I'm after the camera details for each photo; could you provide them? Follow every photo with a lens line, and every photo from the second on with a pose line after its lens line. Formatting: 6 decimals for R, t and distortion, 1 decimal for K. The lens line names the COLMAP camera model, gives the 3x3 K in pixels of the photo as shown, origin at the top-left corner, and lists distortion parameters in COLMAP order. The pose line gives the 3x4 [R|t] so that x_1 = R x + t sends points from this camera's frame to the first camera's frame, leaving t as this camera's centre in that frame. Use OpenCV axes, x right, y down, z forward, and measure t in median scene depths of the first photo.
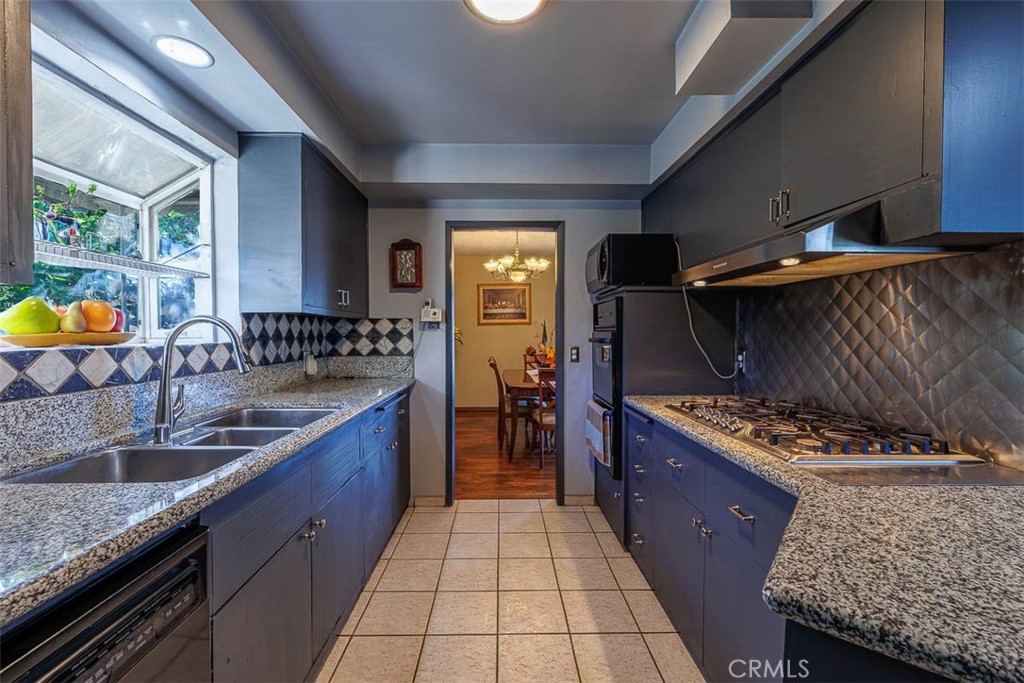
lens RADIAL K [[433.2, 0, 507.5], [0, 433.2, 339.8], [0, 0, 1]] dist [-0.000168, 0.000213]
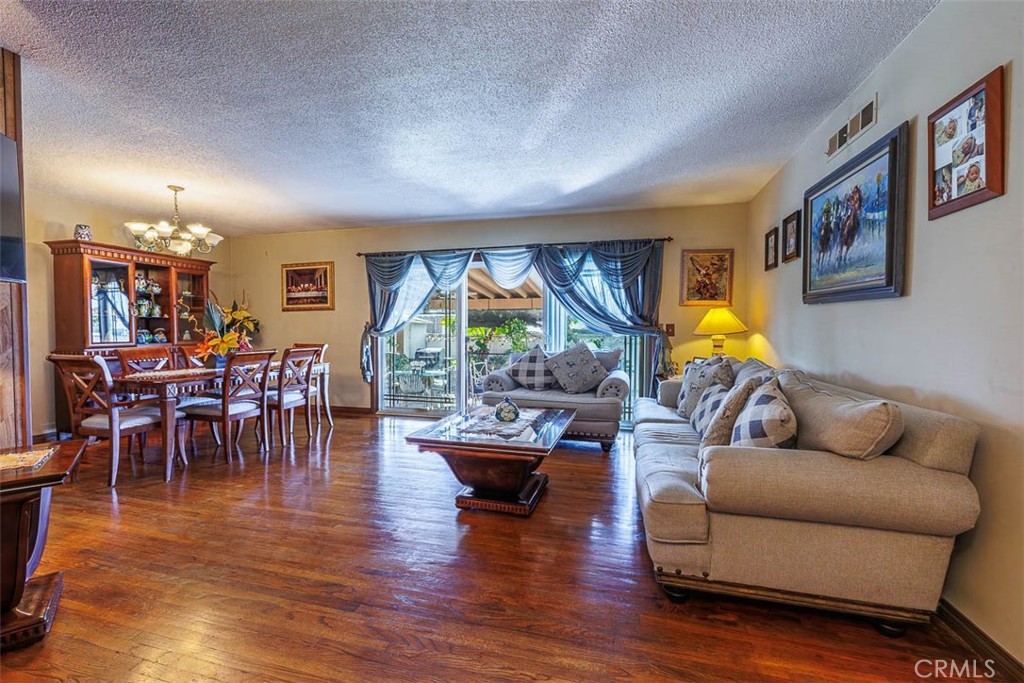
lens RADIAL K [[433.2, 0, 507.5], [0, 433.2, 339.8], [0, 0, 1]] dist [-0.000168, 0.000213]
pose [[0.960922, 0.008915, -0.276675, 0.619510], [-0.006648, 0.999936, 0.009129, 0.013397], [0.276739, -0.006933, 0.960920, 0.277493]]
